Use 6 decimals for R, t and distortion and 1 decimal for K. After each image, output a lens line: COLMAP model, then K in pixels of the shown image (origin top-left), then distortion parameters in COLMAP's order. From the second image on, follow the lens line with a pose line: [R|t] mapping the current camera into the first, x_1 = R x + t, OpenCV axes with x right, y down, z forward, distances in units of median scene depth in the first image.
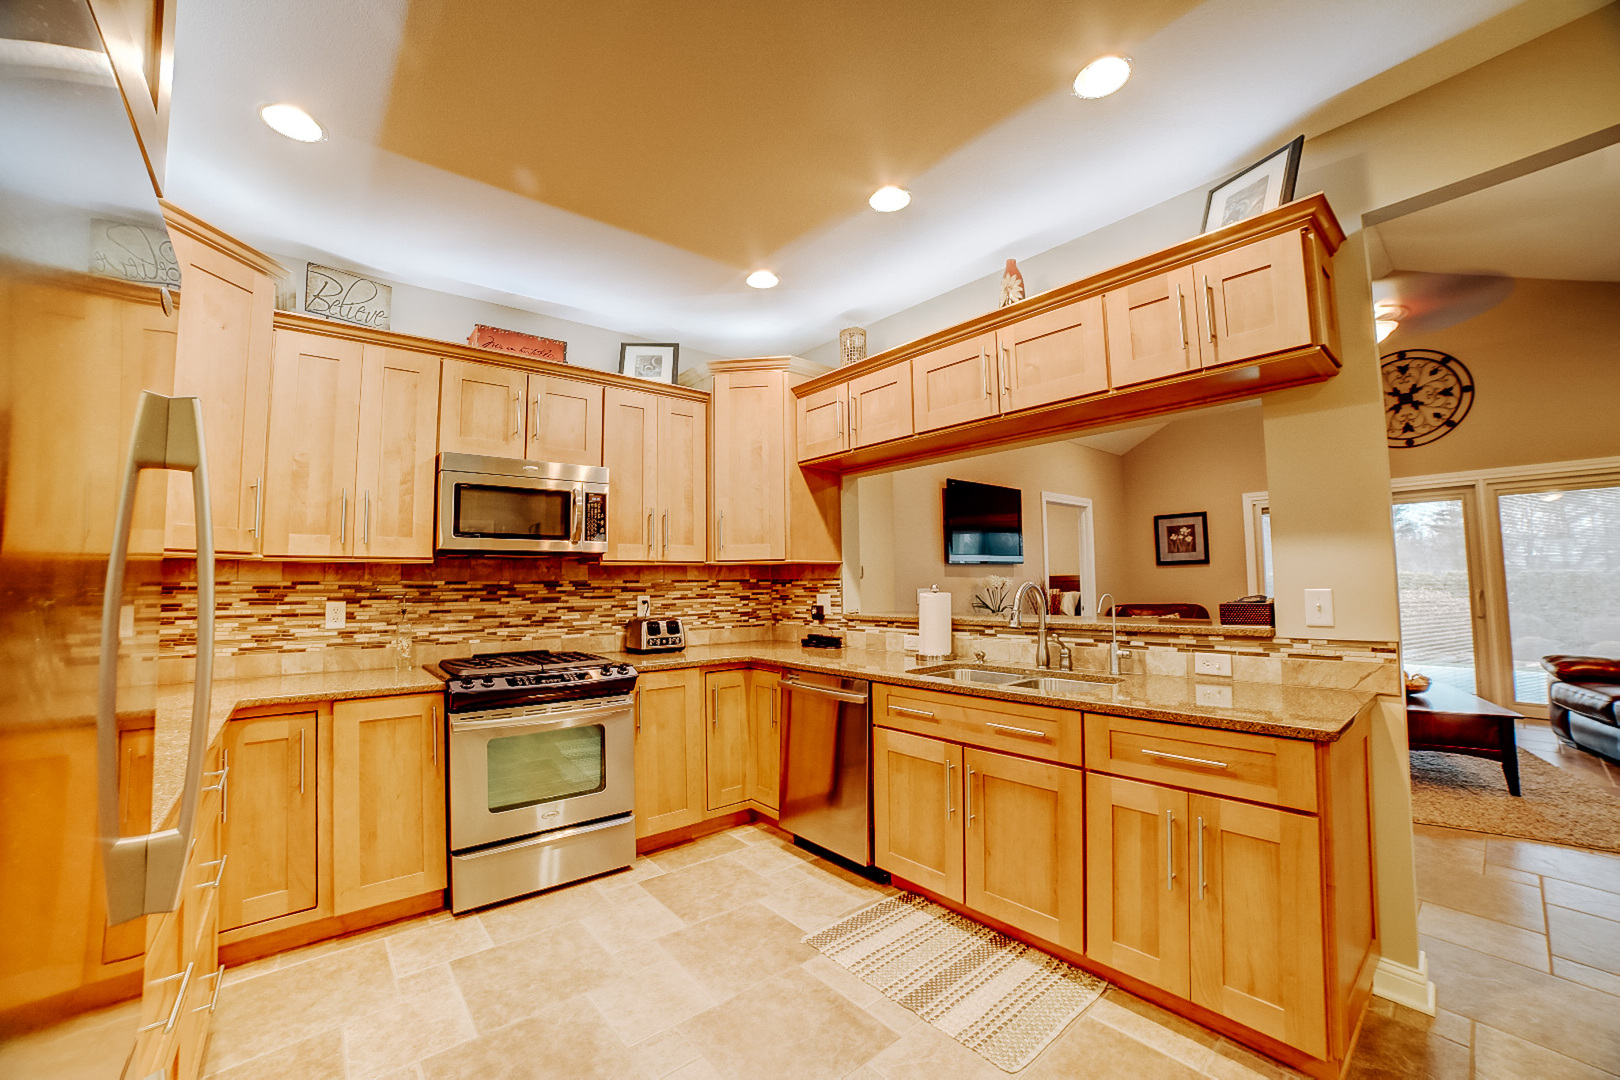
lens RADIAL K [[649.6, 0, 815.6], [0, 649.6, 536.2], [0, 0, 1]] dist [-0.110247, 0.041983]
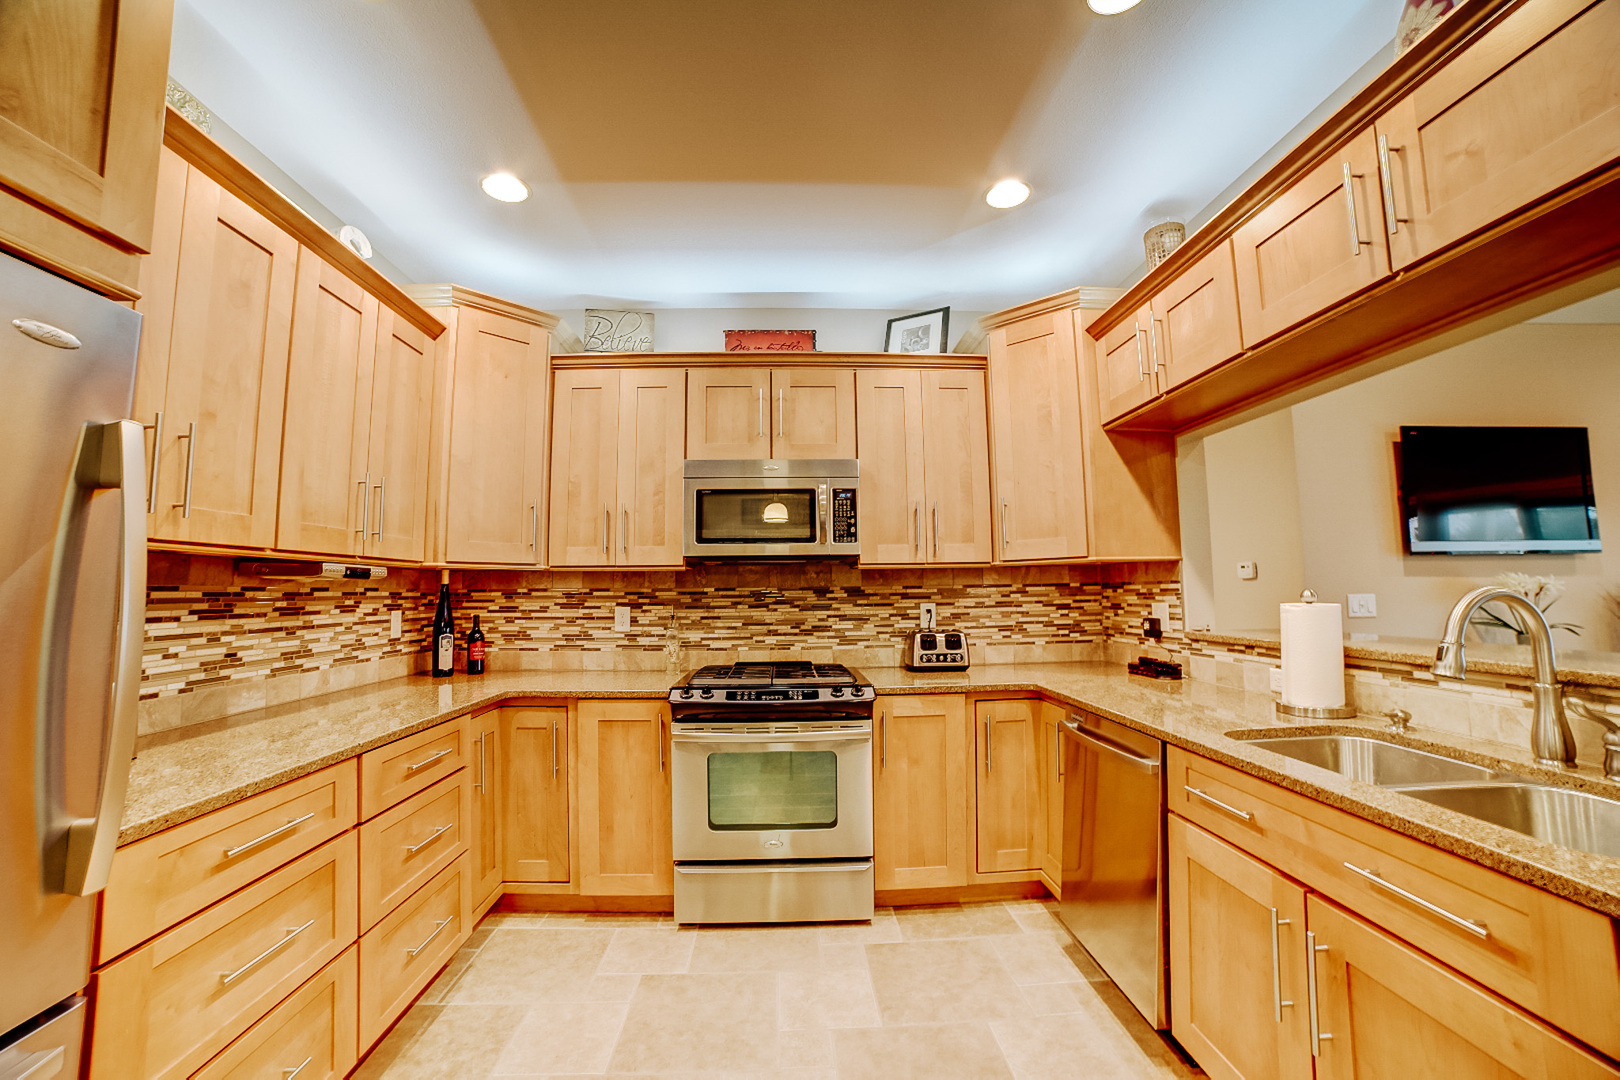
lens RADIAL K [[649.6, 0, 815.6], [0, 649.6, 536.2], [0, 0, 1]] dist [-0.110247, 0.041983]
pose [[0.792625, -0.046508, -0.607933, 0.163757], [0.043158, 0.998865, -0.020146, 0.014825], [0.608180, -0.010269, 0.793733, 0.245270]]
